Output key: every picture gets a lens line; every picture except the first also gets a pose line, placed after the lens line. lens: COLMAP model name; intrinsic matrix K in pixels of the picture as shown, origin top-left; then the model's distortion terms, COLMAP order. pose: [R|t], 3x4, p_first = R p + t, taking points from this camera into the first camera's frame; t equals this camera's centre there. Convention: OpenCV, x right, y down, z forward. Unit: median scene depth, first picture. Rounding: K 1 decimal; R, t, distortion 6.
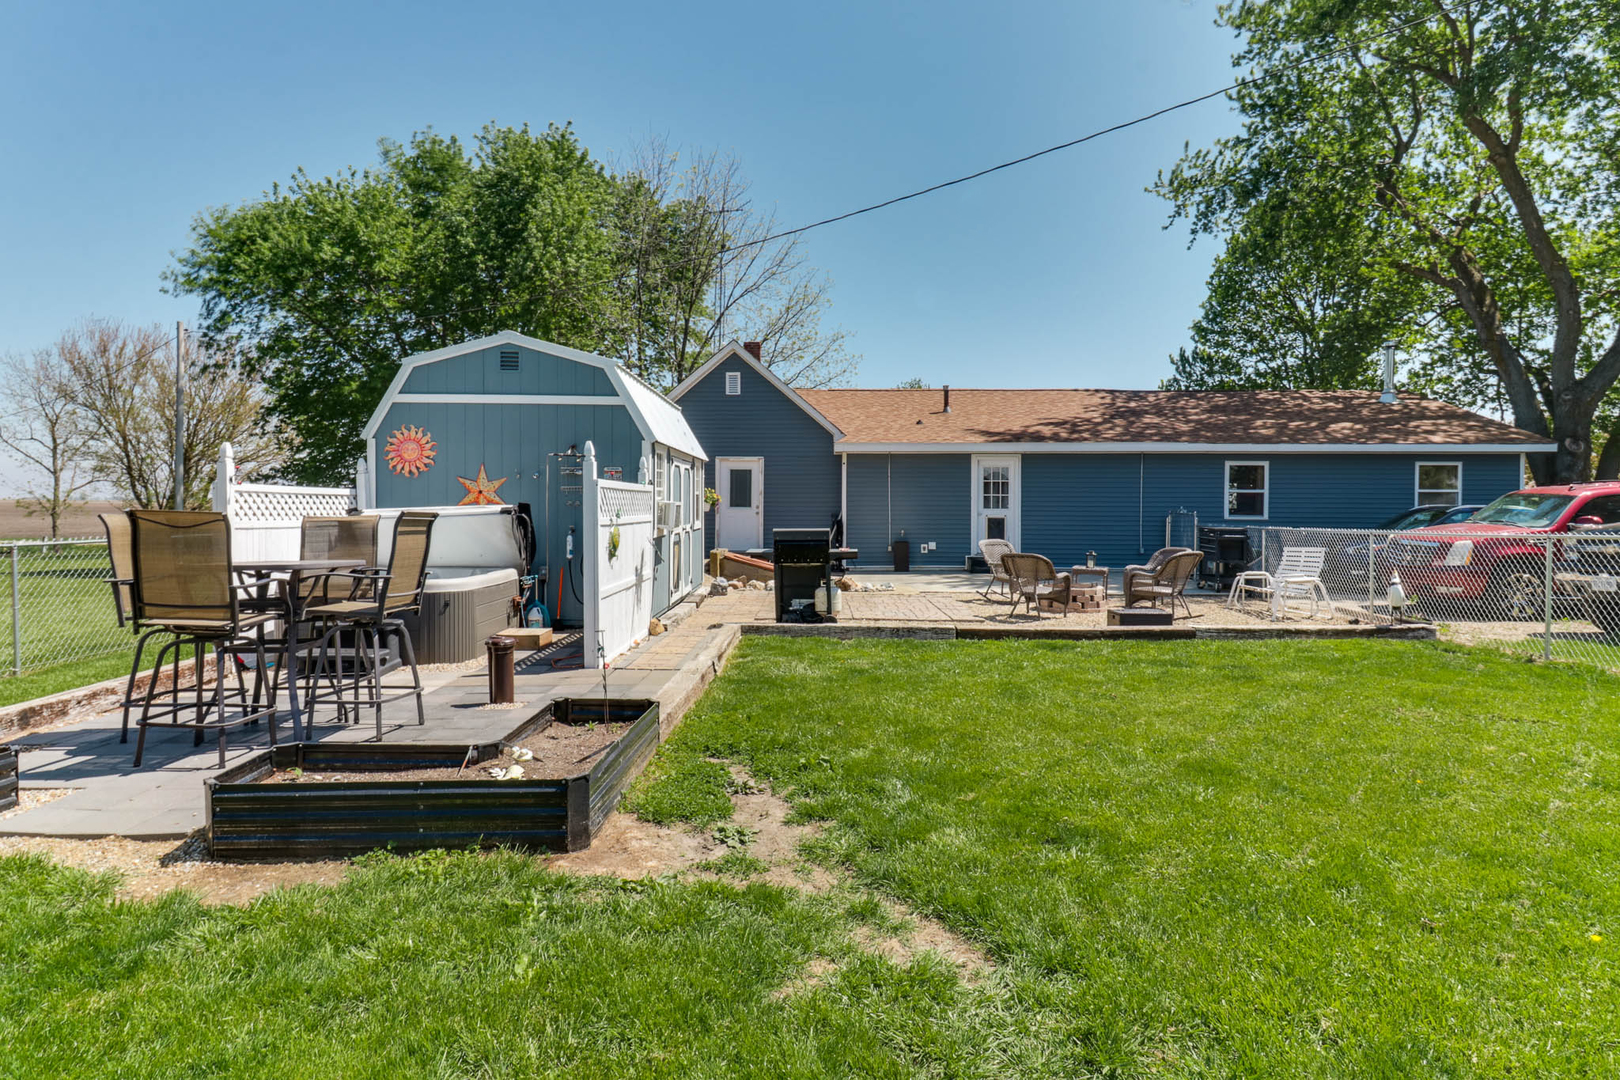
lens RADIAL K [[879.5, 0, 801.2], [0, 879.5, 523.1], [0, 0, 1]] dist [0.009625, -0.010413]
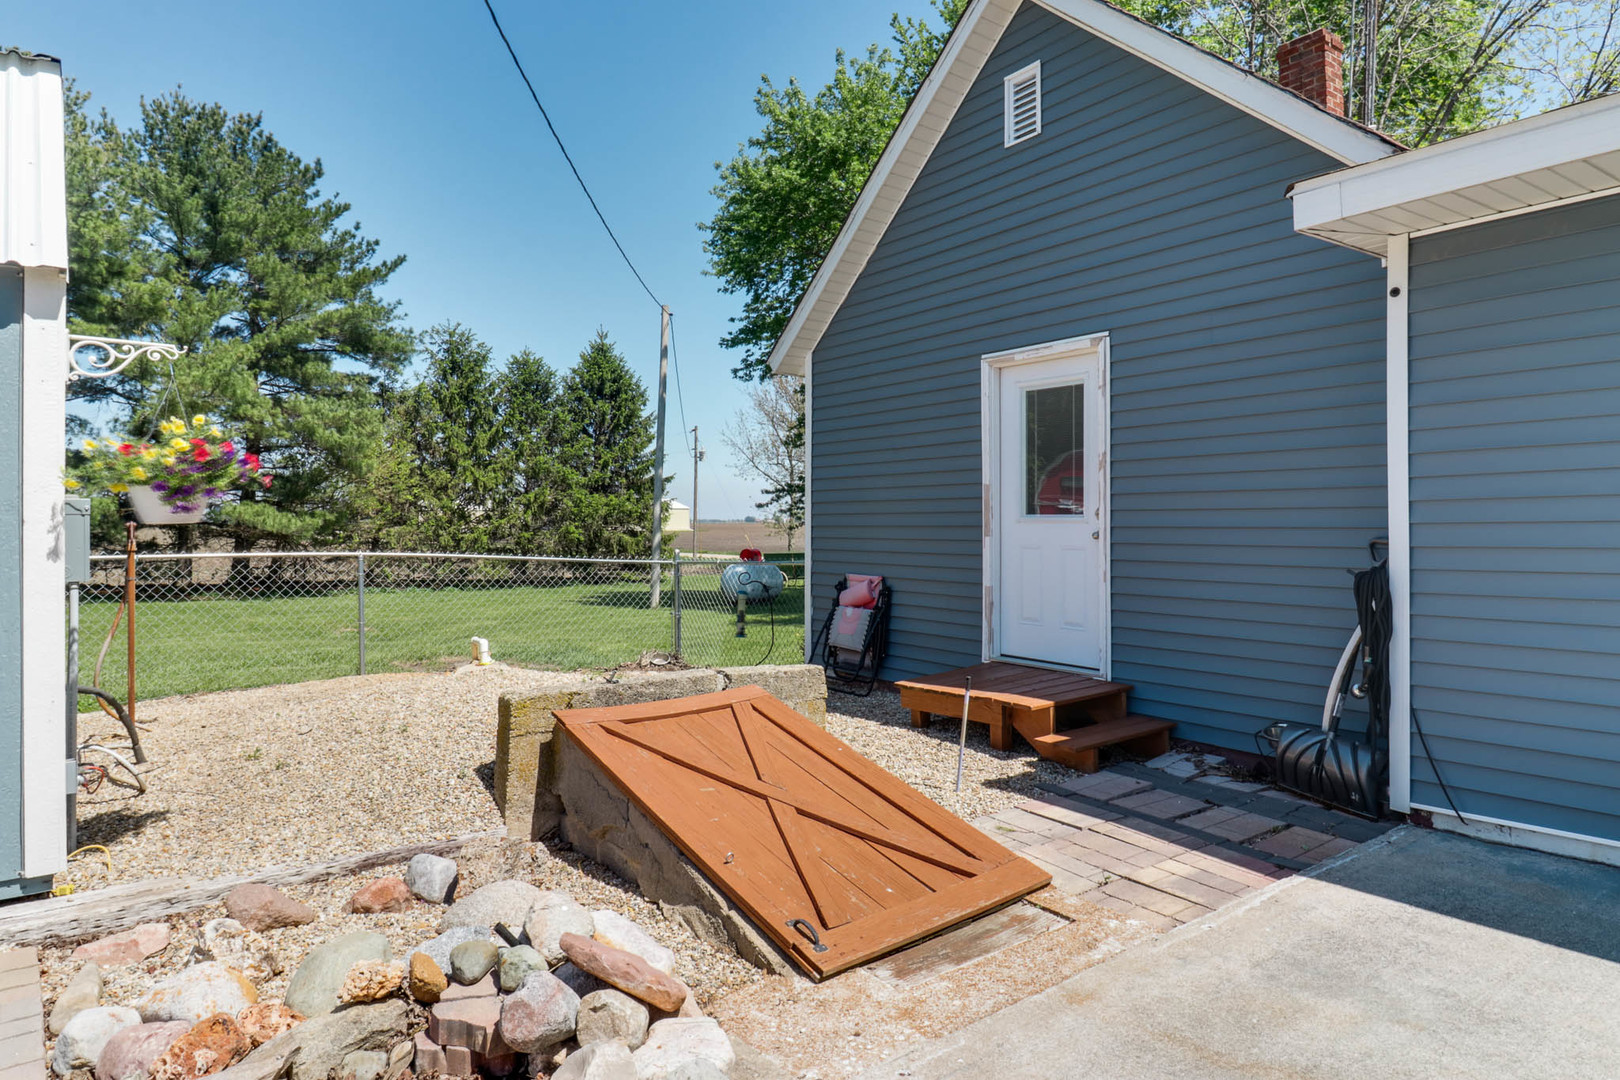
lens RADIAL K [[970.9, 0, 812.9], [0, 970.9, 514.8], [0, 0, 1]] dist [-0.004634, -0.006479]
pose [[0.649978, -0.012437, -0.759852, 0.130650], [-0.012165, 0.999568, -0.026767, -0.009261], [0.759856, 0.026642, 0.649545, 0.755912]]
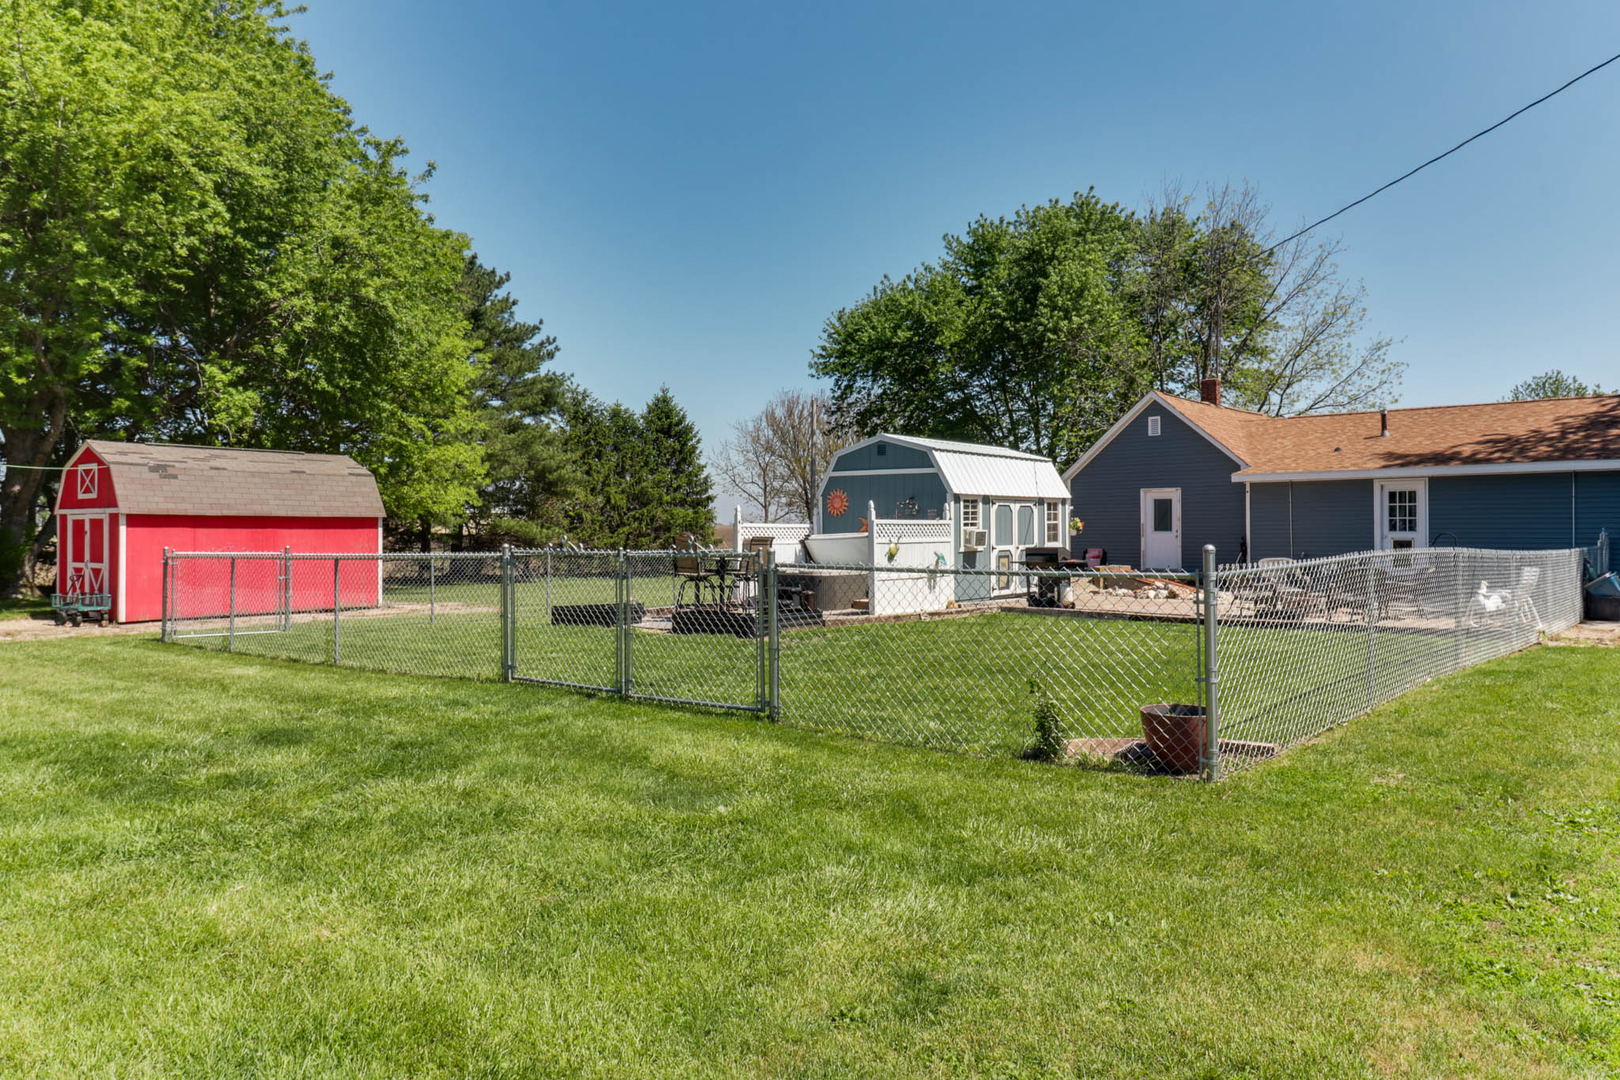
lens RADIAL K [[989.5, 0, 810.4], [0, 989.5, 525.1], [0, 0, 1]] dist [-0.009042, -0.002194]
pose [[0.777859, -0.009345, -0.628370, 0.403466], [-0.005599, 0.999747, -0.021800, 0.004500], [0.628414, 0.020475, 0.777609, -0.315632]]
